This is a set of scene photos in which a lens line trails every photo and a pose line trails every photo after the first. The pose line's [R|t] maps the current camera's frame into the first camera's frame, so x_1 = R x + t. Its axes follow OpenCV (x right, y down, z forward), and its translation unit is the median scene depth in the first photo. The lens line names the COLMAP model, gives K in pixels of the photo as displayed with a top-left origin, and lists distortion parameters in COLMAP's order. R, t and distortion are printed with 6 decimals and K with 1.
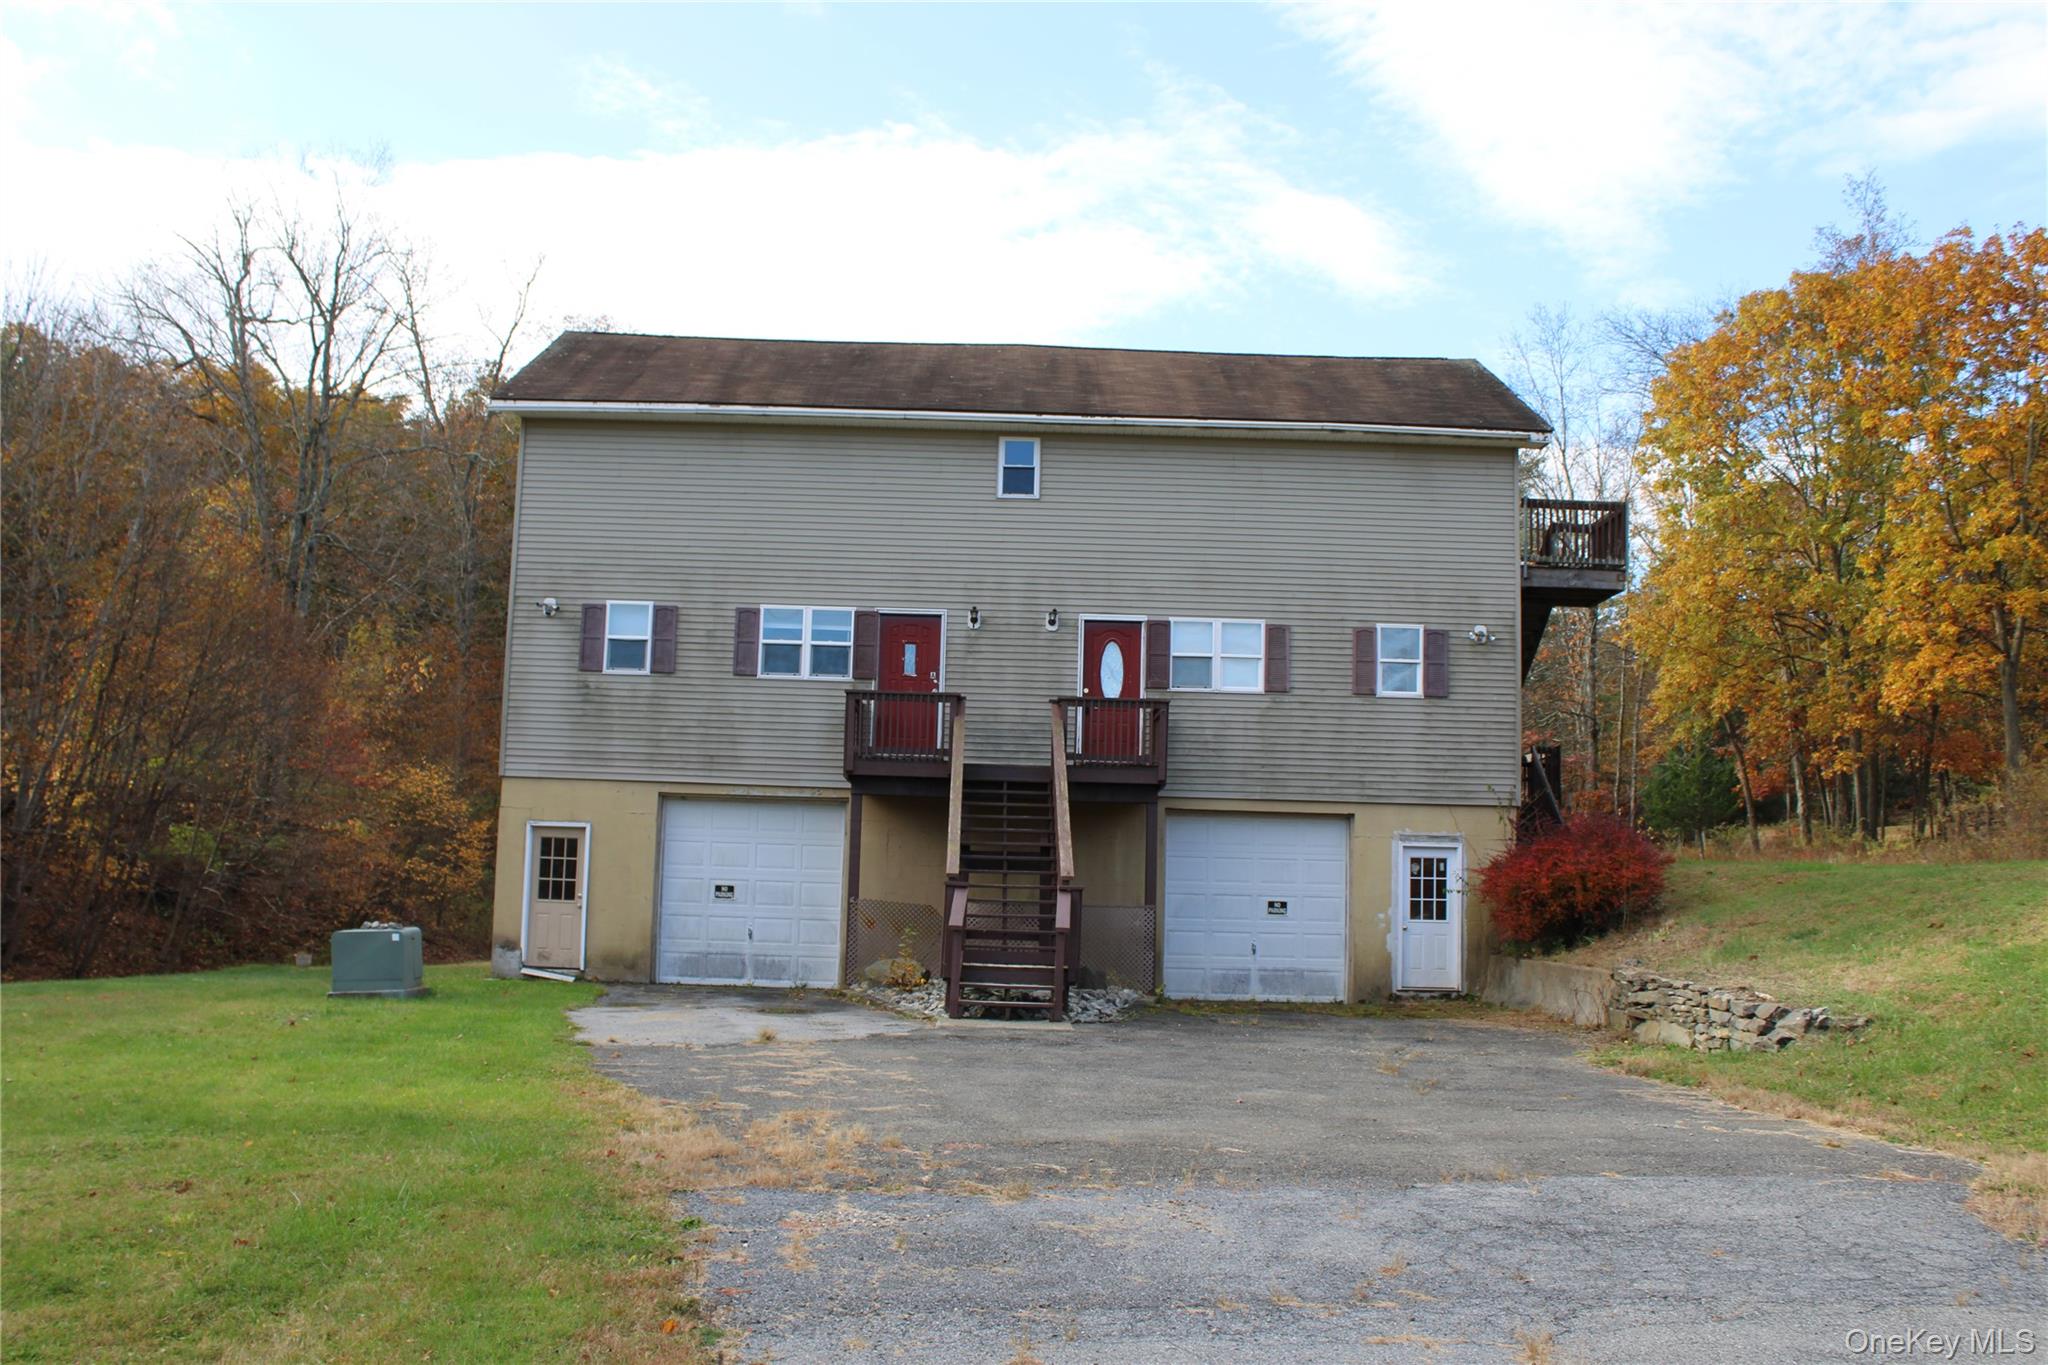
lens RADIAL K [[1896.8, 0, 984.7], [0, 1896.8, 701.7], [0, 0, 1]] dist [-0.149568, 0.144322]
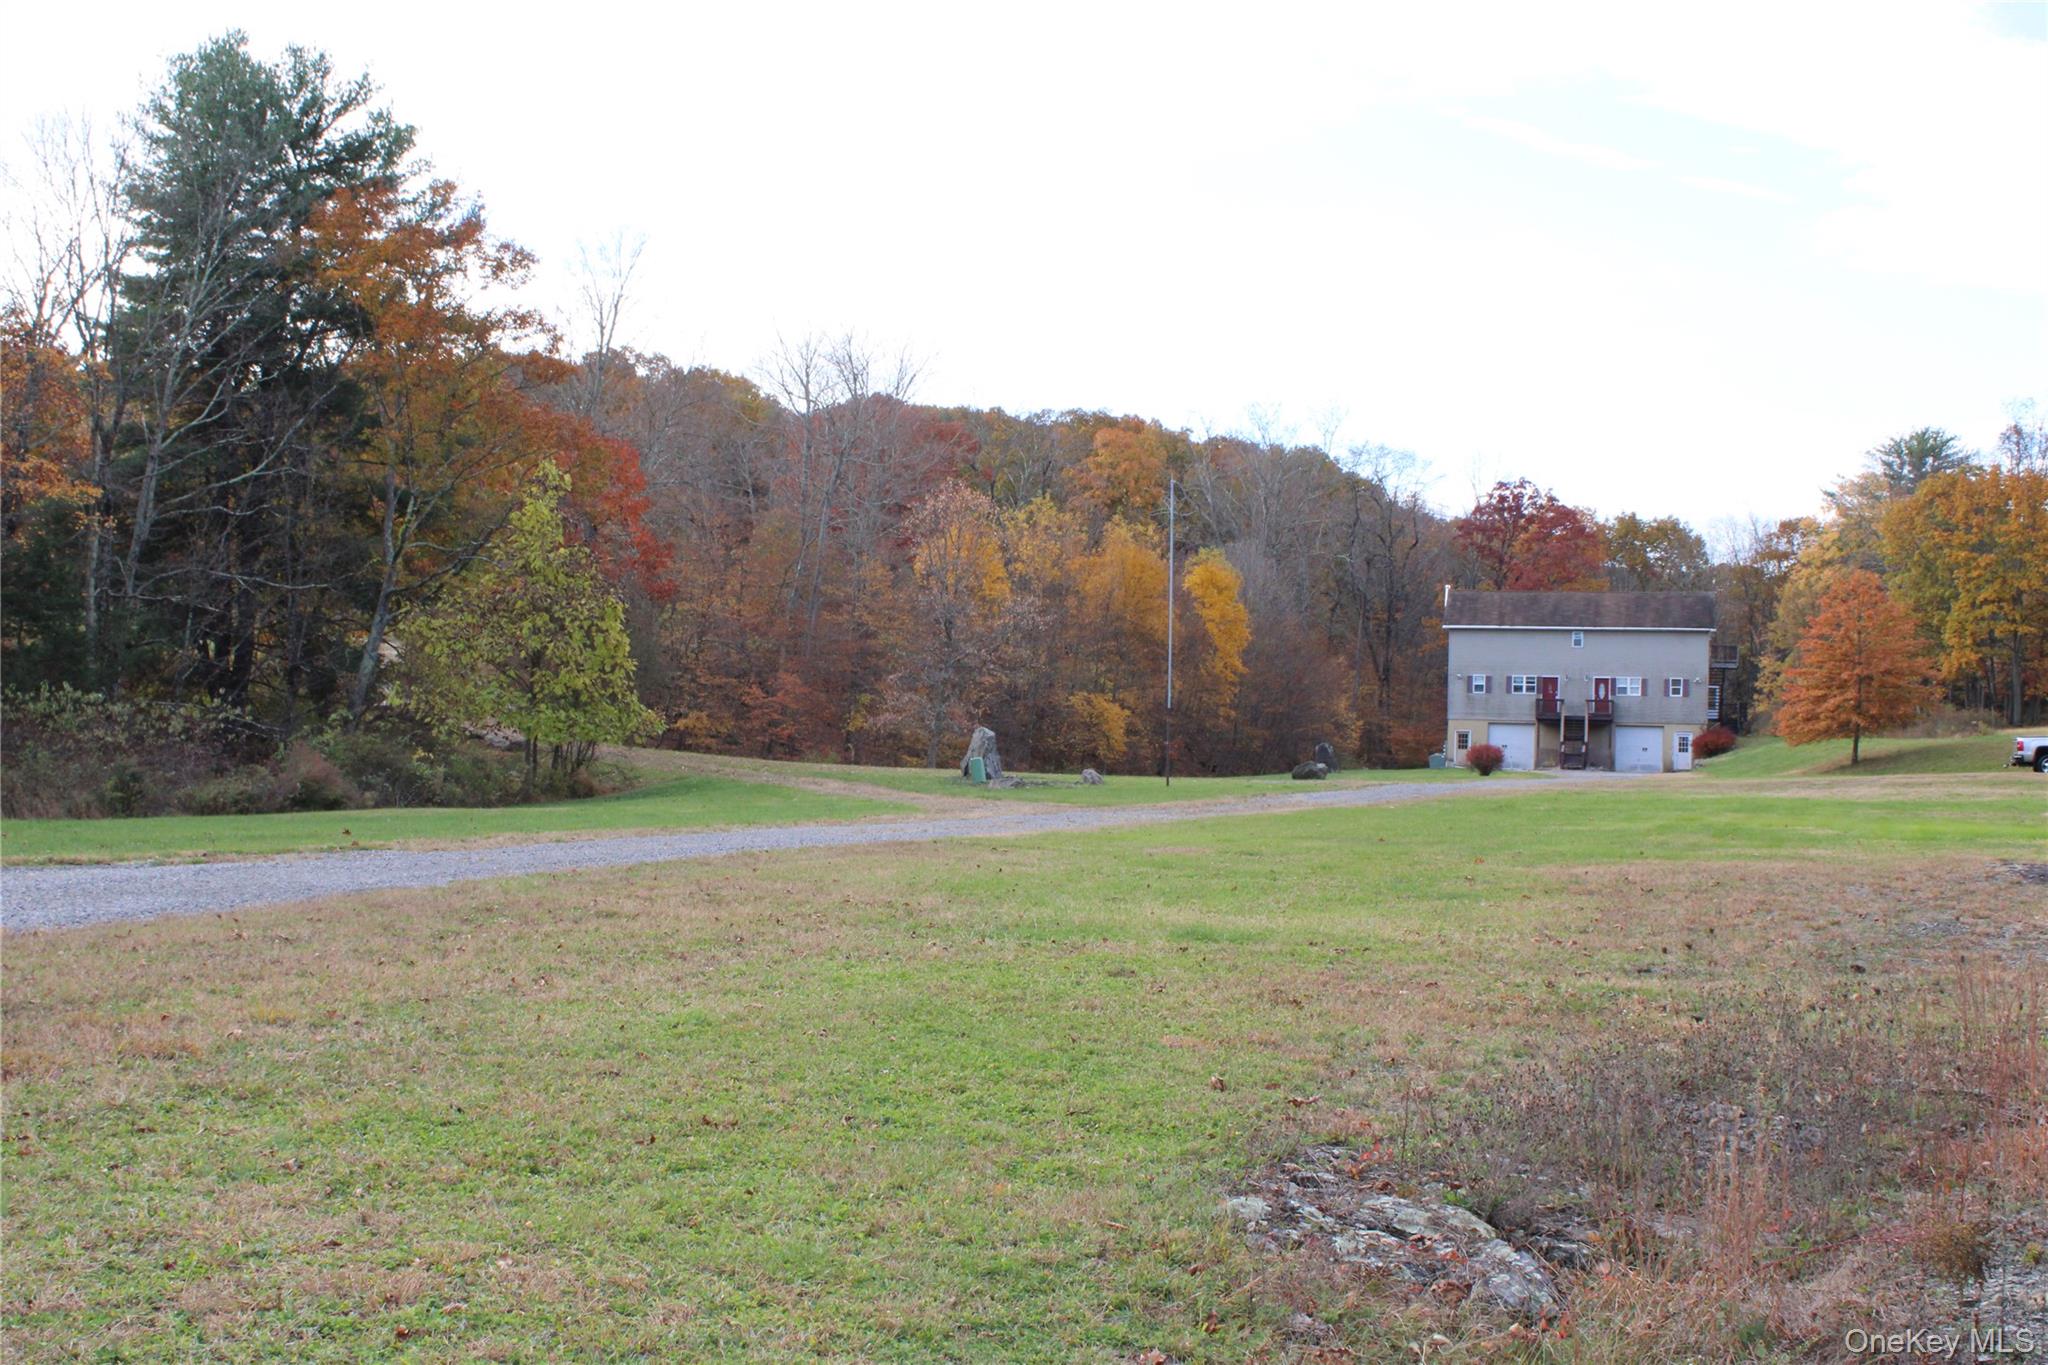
lens RADIAL K [[2488.9, 0, 1024.0], [0, 2488.9, 682.5], [0, 0, 1]] dist [-0.031047, -0.001847]
pose [[0.970106, -0.013958, -0.242279, 0.155723], [0.031058, 0.997276, 0.066906, -0.424869], [0.240685, -0.072431, 0.967897, -4.397608]]
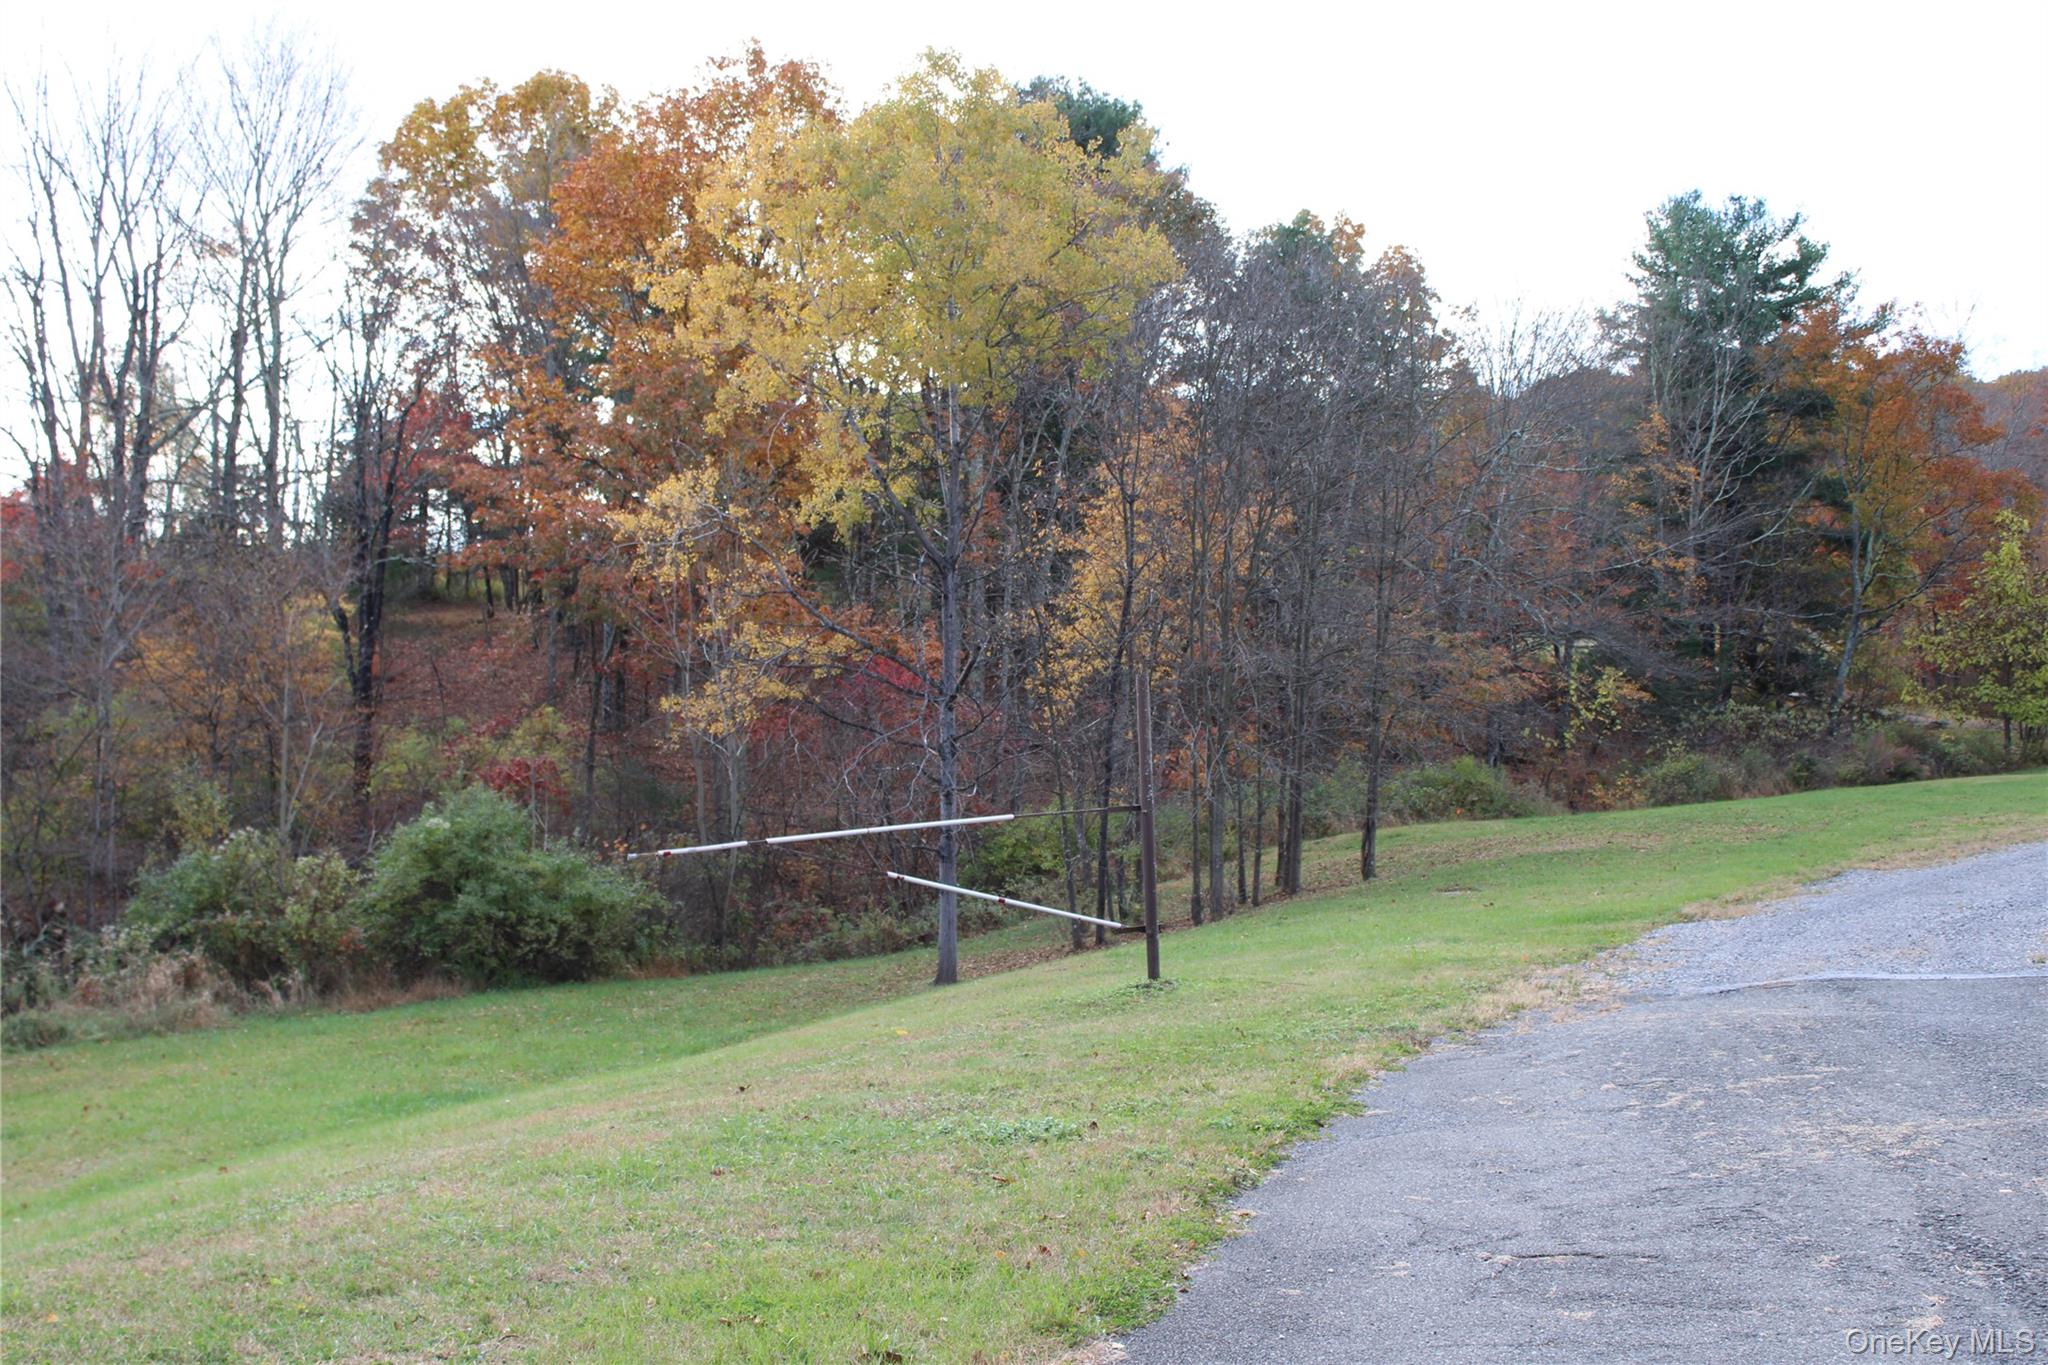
lens RADIAL K [[2488.9, 0, 1024.0], [0, 2488.9, 682.5], [0, 0, 1]] dist [-0.031047, -0.001847]
pose [[0.779195, -0.053289, -0.624513, 0.113545], [0.107606, 0.992959, 0.049530, -0.566585], [0.617476, -0.105795, 0.779443, -5.437380]]
